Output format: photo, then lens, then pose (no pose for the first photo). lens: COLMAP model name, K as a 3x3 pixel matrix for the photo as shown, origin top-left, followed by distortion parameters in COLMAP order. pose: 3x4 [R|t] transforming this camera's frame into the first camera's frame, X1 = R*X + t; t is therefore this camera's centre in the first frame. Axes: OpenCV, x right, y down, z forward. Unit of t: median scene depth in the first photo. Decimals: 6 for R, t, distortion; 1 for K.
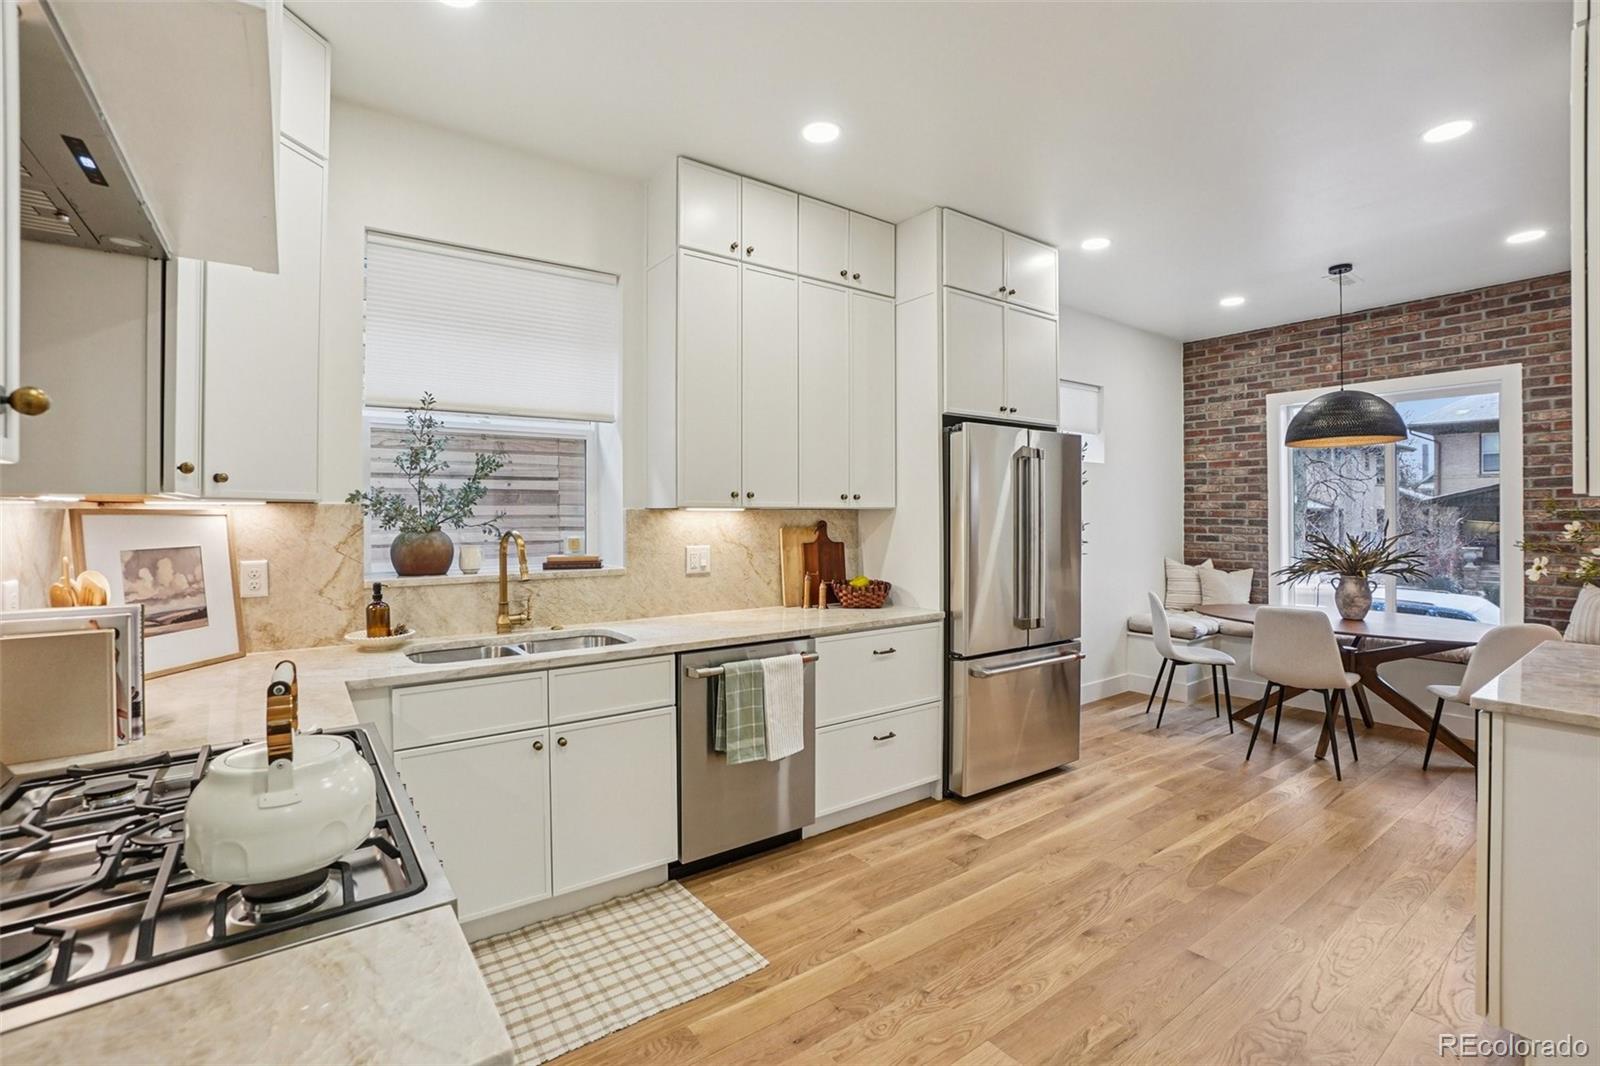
lens RADIAL K [[725.4, 0, 797.0], [0, 725.4, 513.8], [0, 0, 1]] dist [-0.061206, 0.021329]
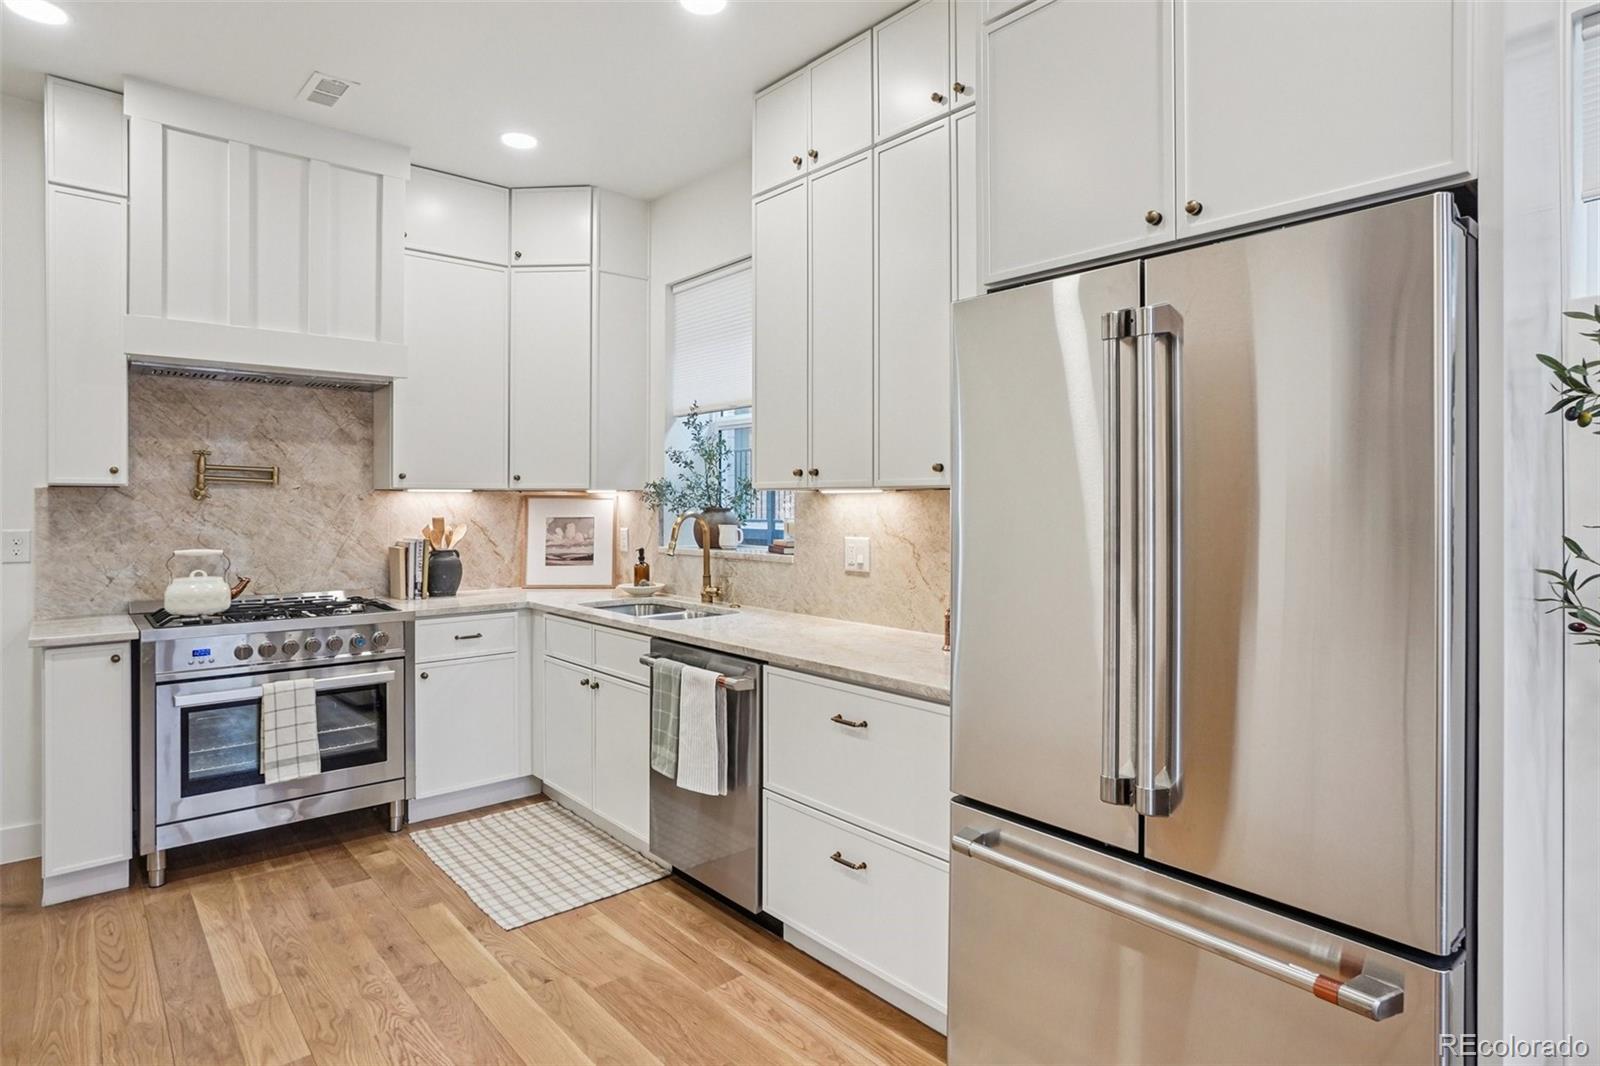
lens RADIAL K [[850.1, 0, 796.6], [0, 850.1, 506.6], [0, 0, 1]] dist [-0.043931, 0.024548]
pose [[0.089652, 0.005491, -0.995958, 0.793735], [-0.002078, 0.999984, 0.005326, 0.005819], [0.995971, 0.001593, 0.089662, 0.857373]]
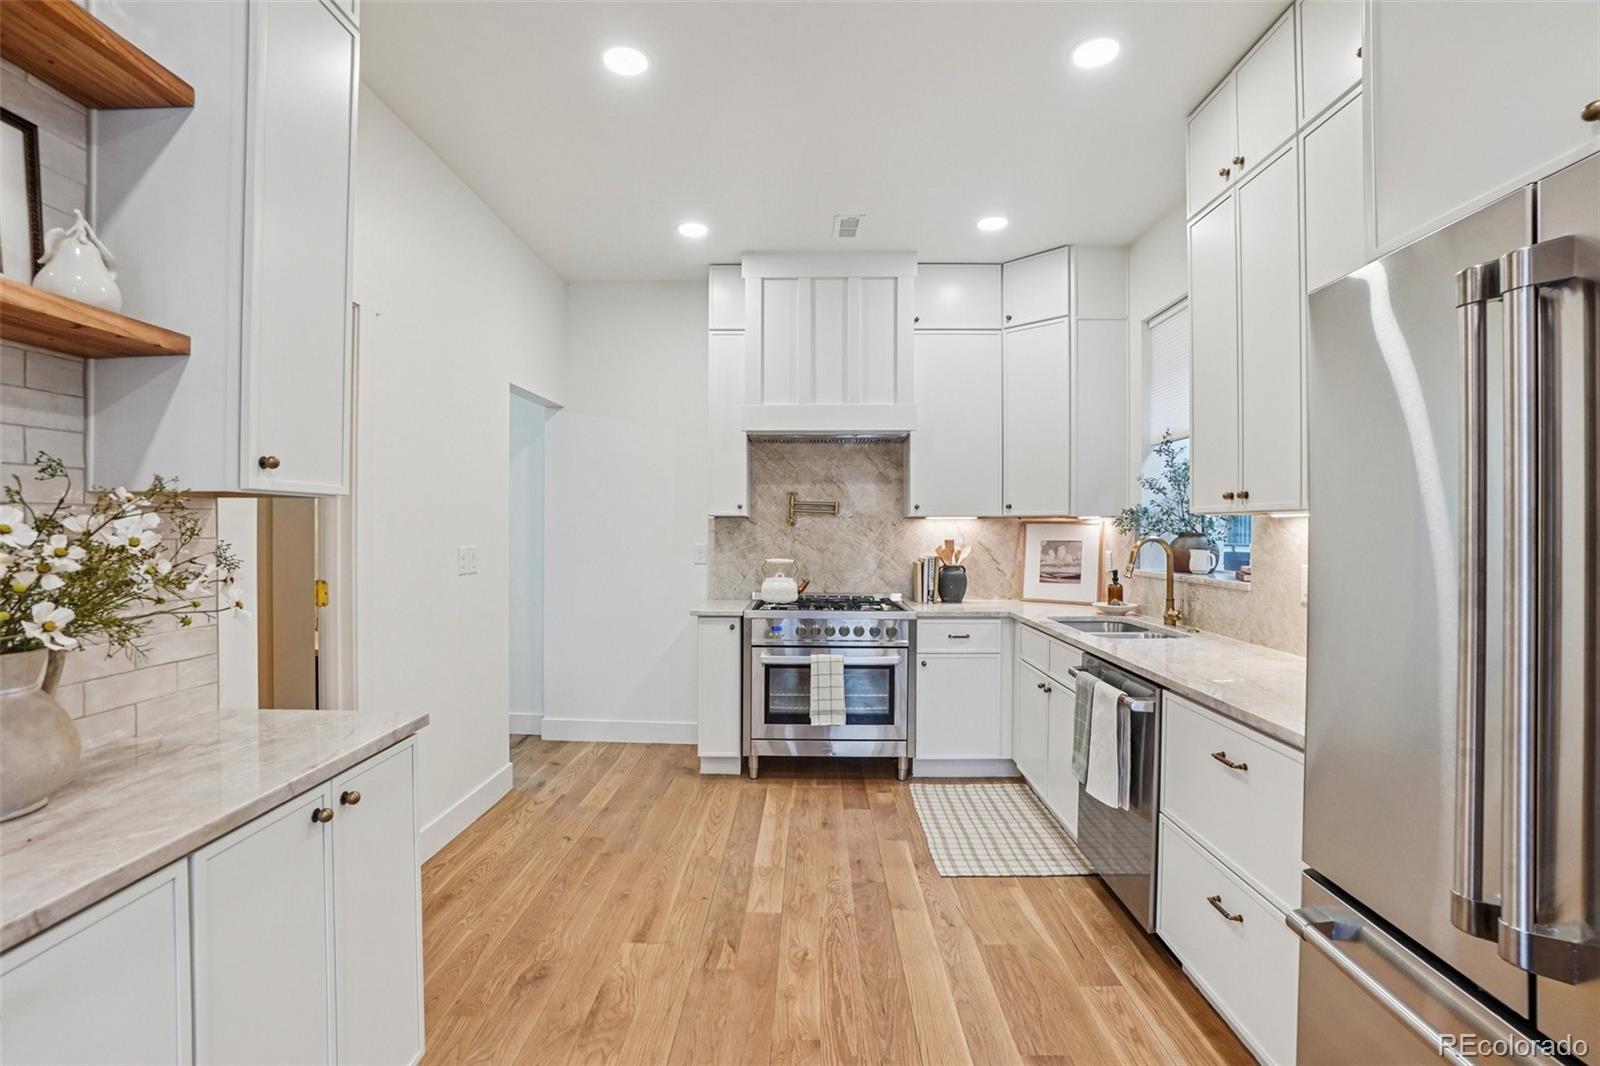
lens RADIAL K [[724.7, 0, 800.0], [0, 724.7, 533.0], [0, 0, 1]] dist [-0.065494, 0.022294]
pose [[-0.602587, 0.005778, -0.798032, 0.736249], [-0.001849, 0.999961, 0.008637, 0.006854], [0.798051, 0.006681, -0.602553, 1.022246]]
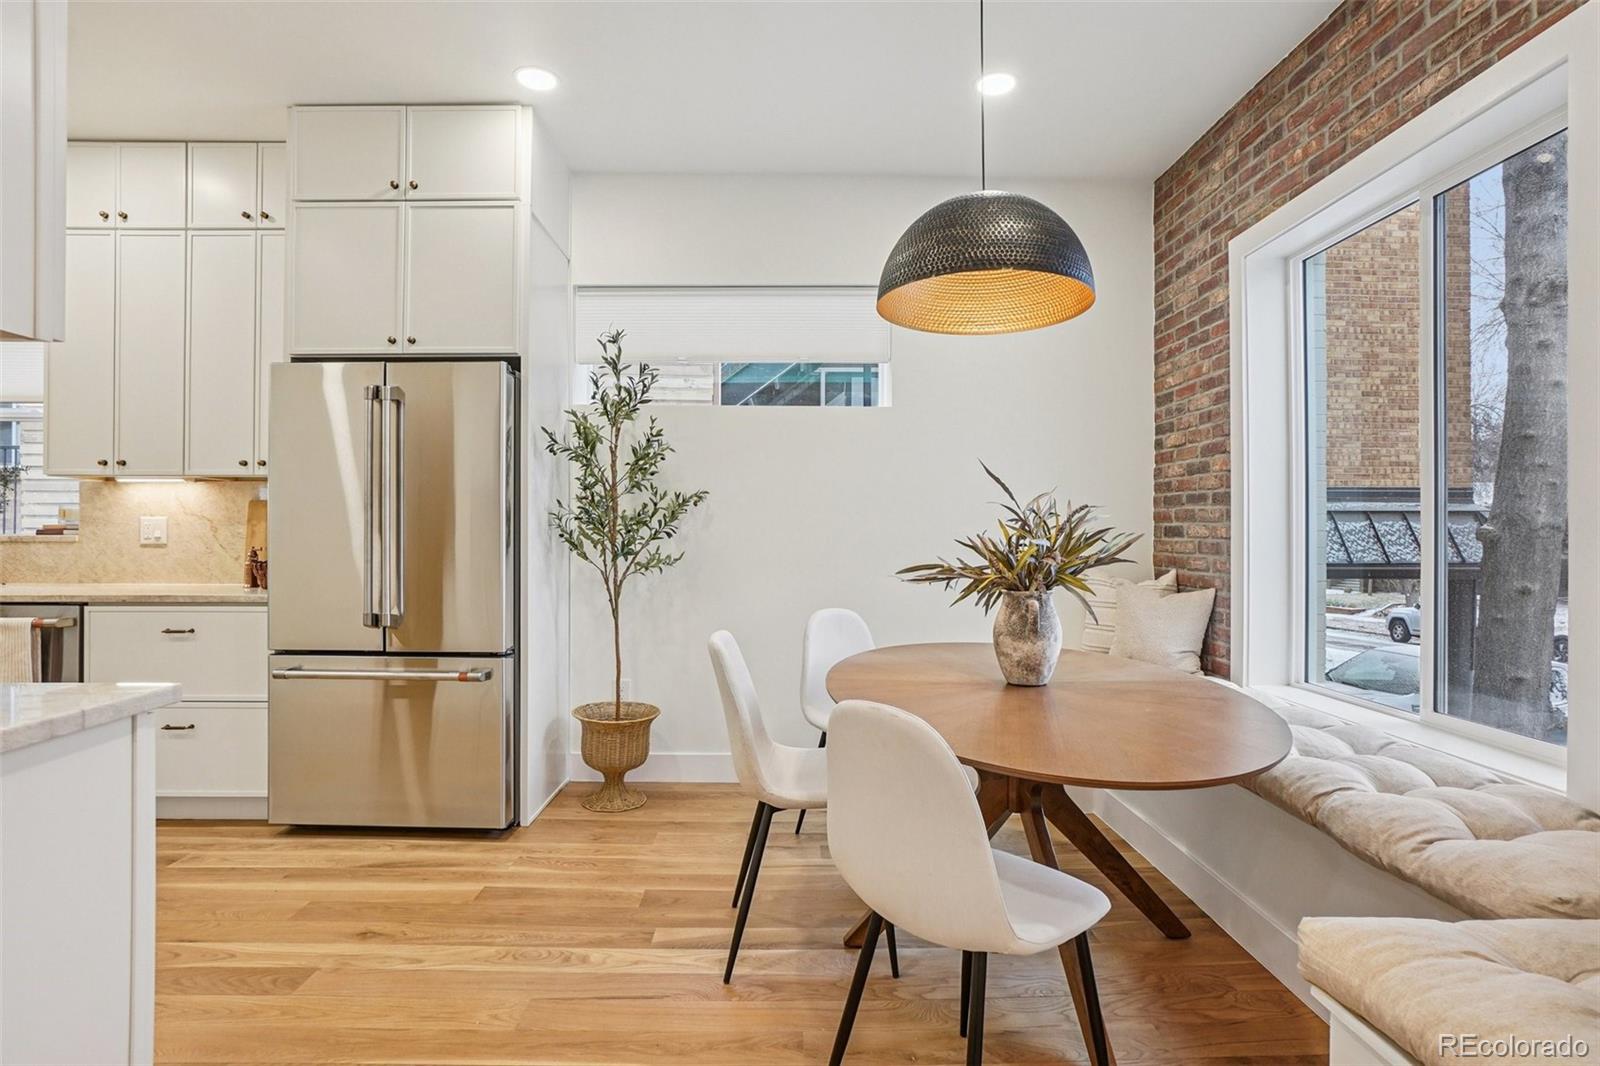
lens RADIAL K [[822.1, 0, 802.7], [0, 822.1, 527.9], [0, 0, 1]] dist [-0.050228, 0.028567]
pose [[0.815812, -0.002308, -0.578313, 1.270764], [-0.002248, 0.999972, -0.007162, 0.066104], [0.578313, 0.007143, 0.815784, 0.610183]]
